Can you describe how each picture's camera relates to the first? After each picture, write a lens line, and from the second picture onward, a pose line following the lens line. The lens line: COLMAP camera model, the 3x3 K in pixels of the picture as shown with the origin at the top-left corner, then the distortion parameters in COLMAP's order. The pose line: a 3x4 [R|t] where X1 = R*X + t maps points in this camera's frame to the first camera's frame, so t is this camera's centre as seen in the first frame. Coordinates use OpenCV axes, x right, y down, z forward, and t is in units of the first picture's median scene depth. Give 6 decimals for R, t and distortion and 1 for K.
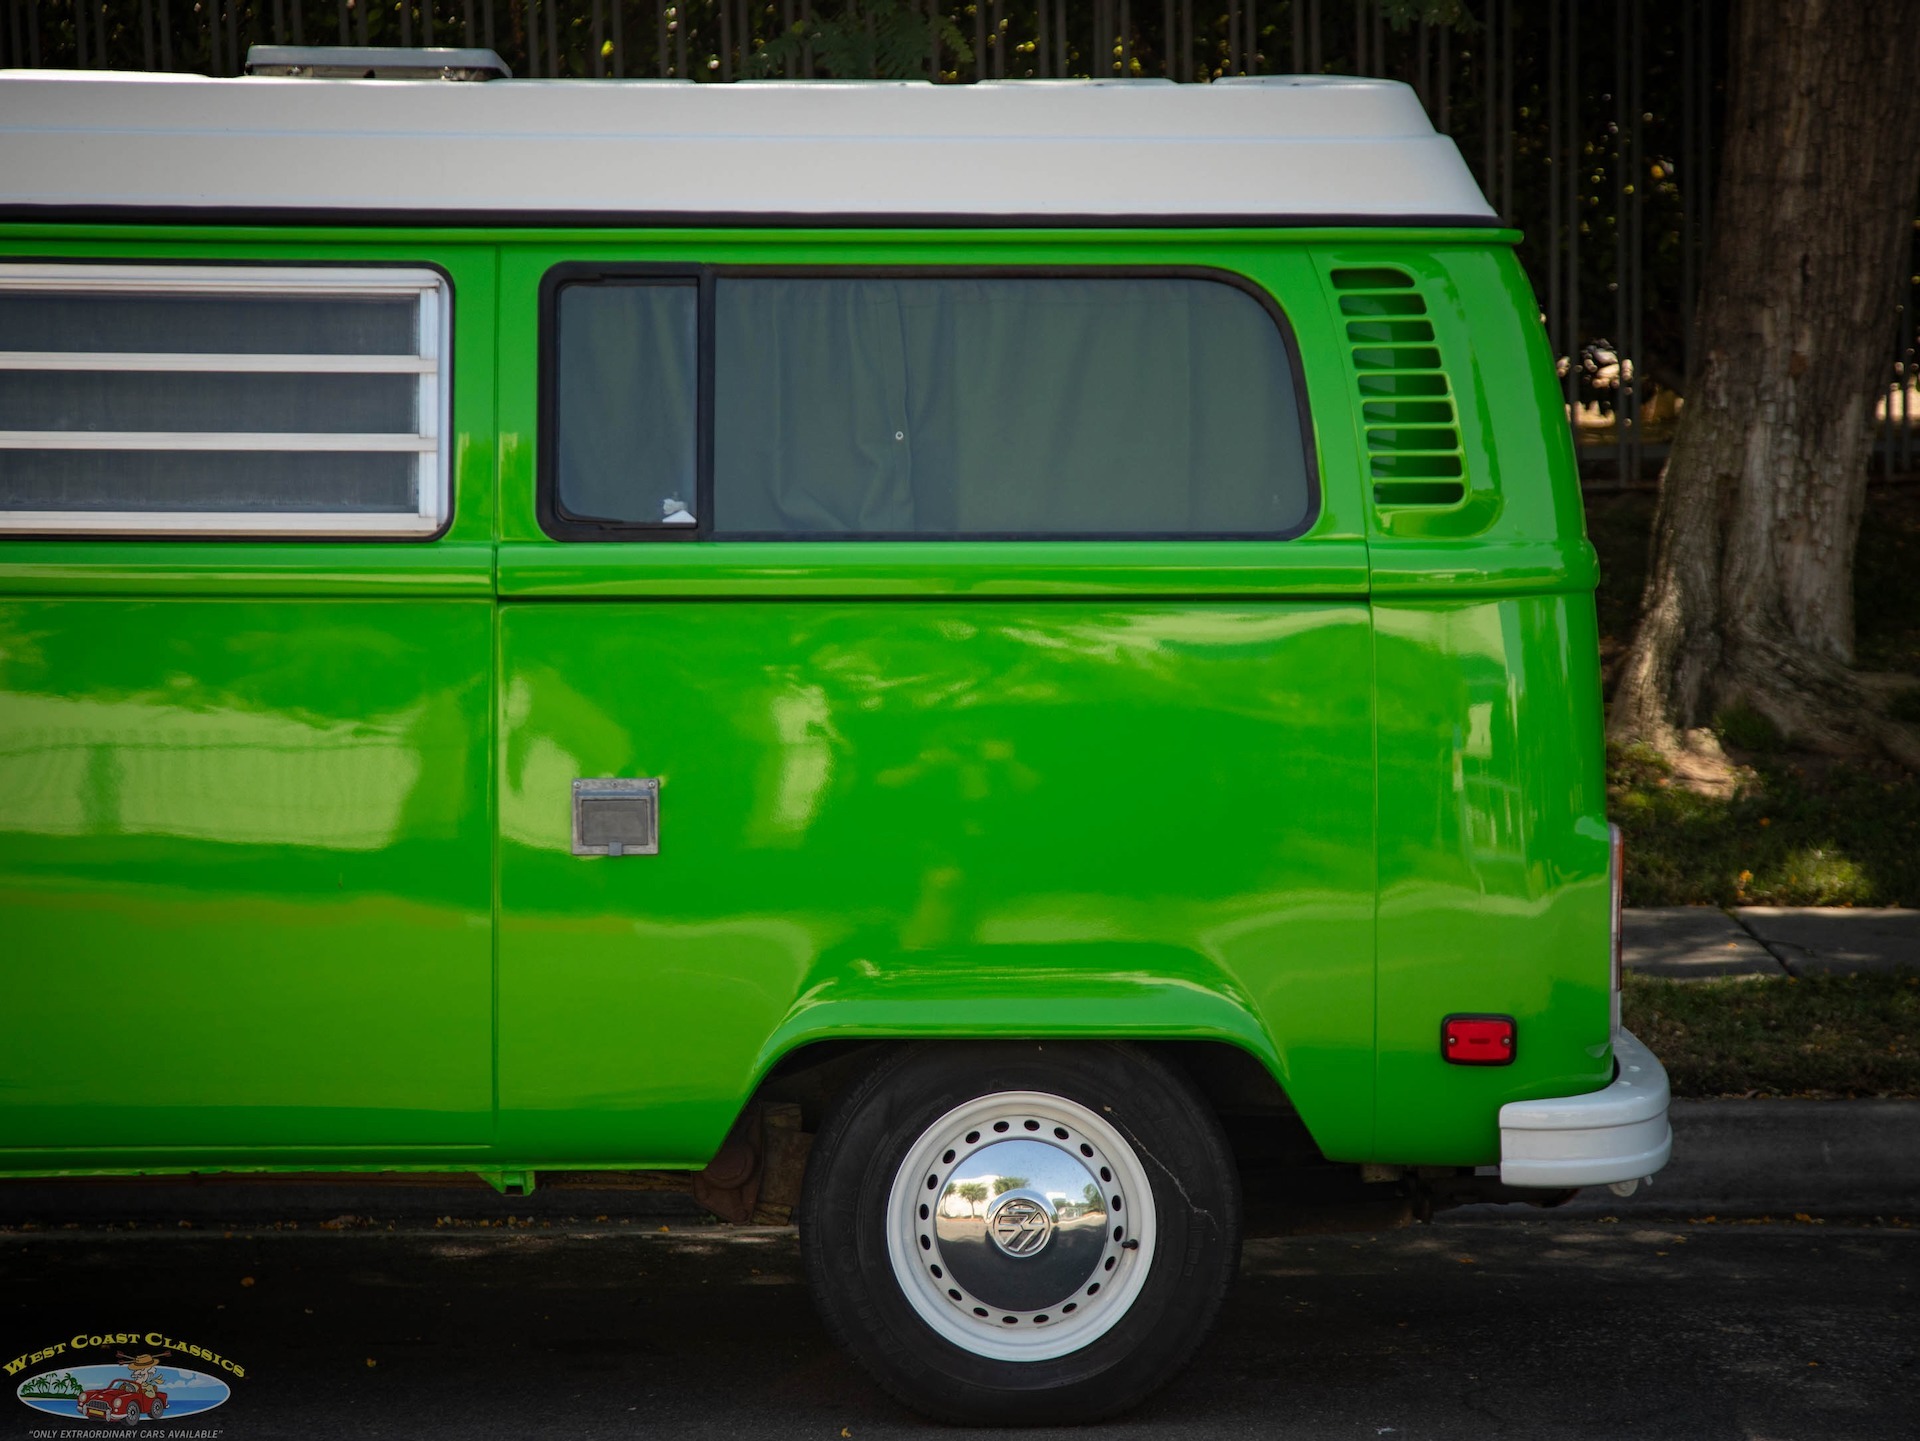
lens RADIAL K [[5938.2, 0, 958.5], [0, 5938.2, 728.4], [0, 0, 1]] dist [0.640512, -0.081649]
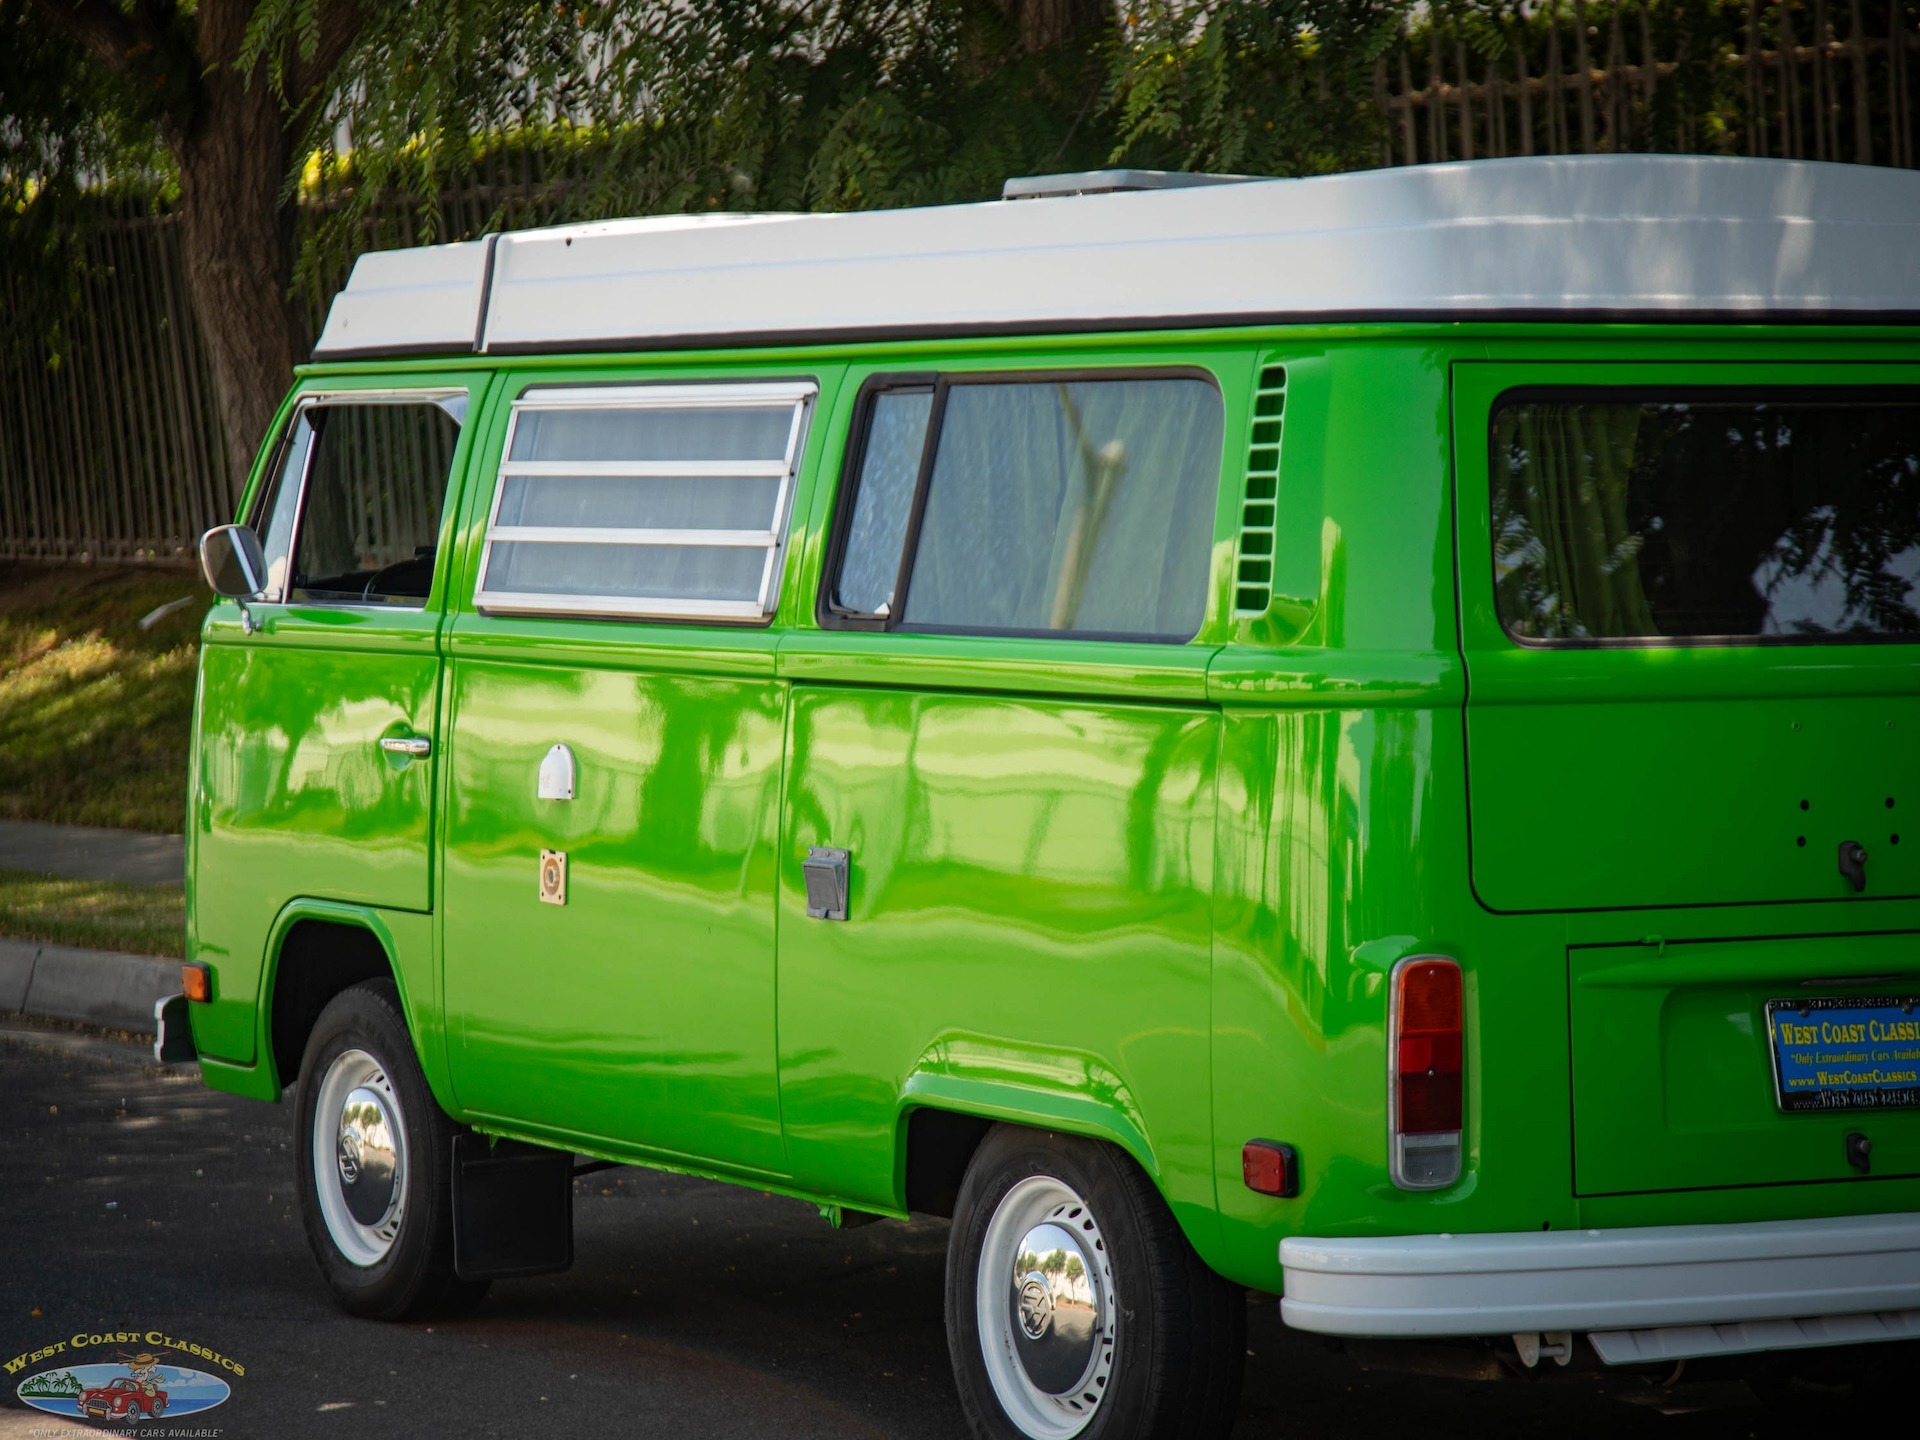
lens RADIAL K [[5938.2, 0, 958.5], [0, 5938.2, 727.9], [0, 0, 1]] dist [0.640512, -0.081649]
pose [[0.515276, 0.034355, -0.856336, 0.872597], [-0.037112, 0.999153, 0.017754, -0.033523], [0.856221, 0.022632, 0.516114, 0.458472]]
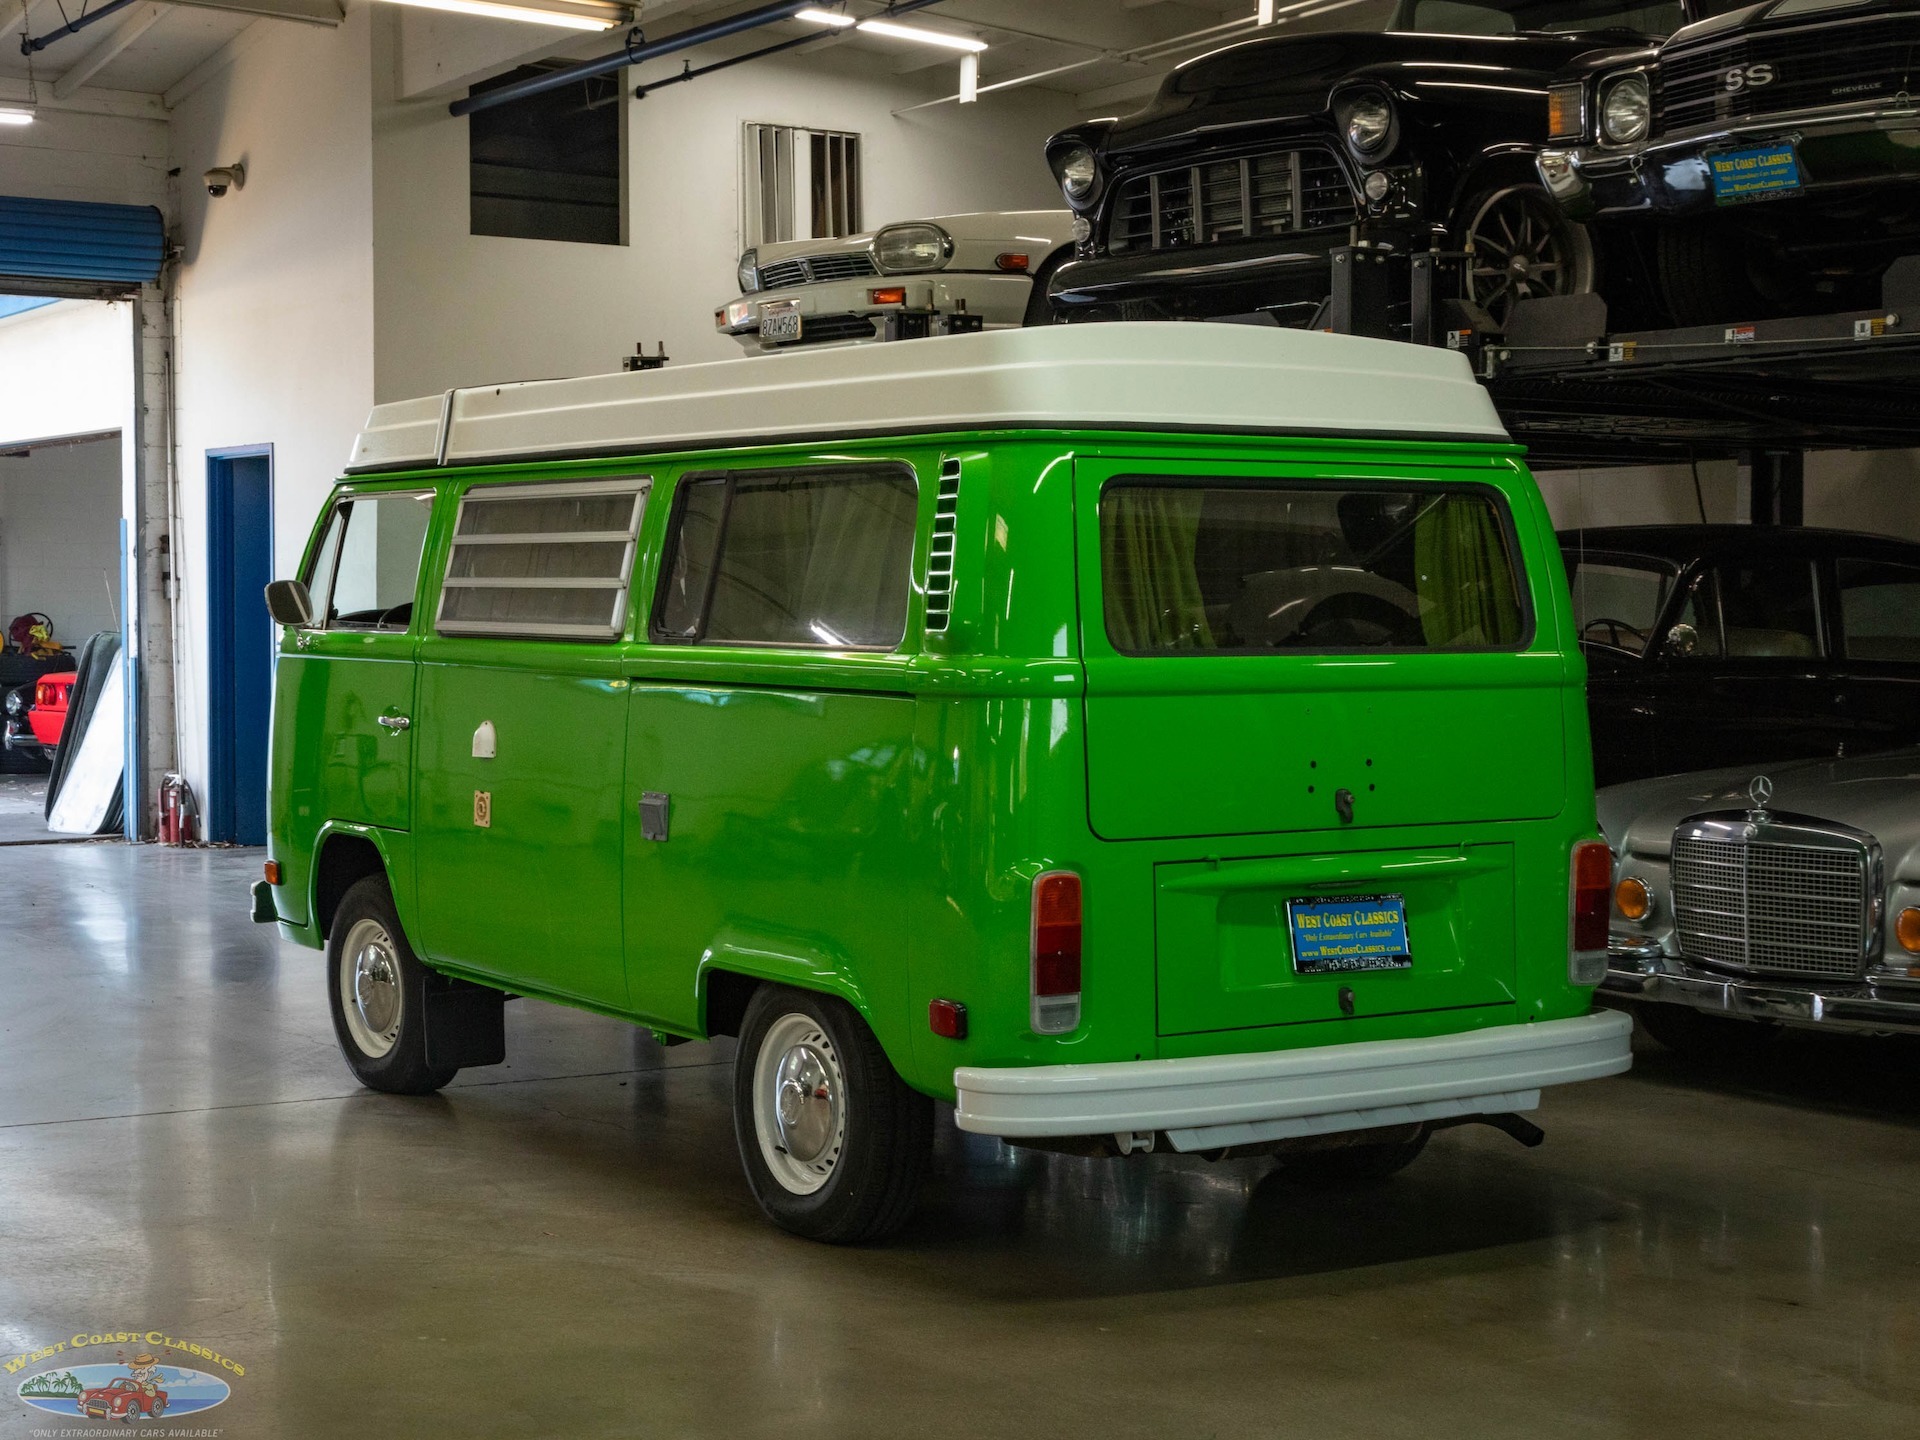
lens RADIAL K [[3075.5, 0, 959.4], [0, 3075.5, 722.4], [0, 0, 1]] dist [0.104917, -0.010822]
pose [[0.552732, 0.039029, -0.832444, 0.669929], [-0.038967, 0.999021, 0.020966, -0.030818], [0.832447, 0.020849, 0.553712, 0.605107]]
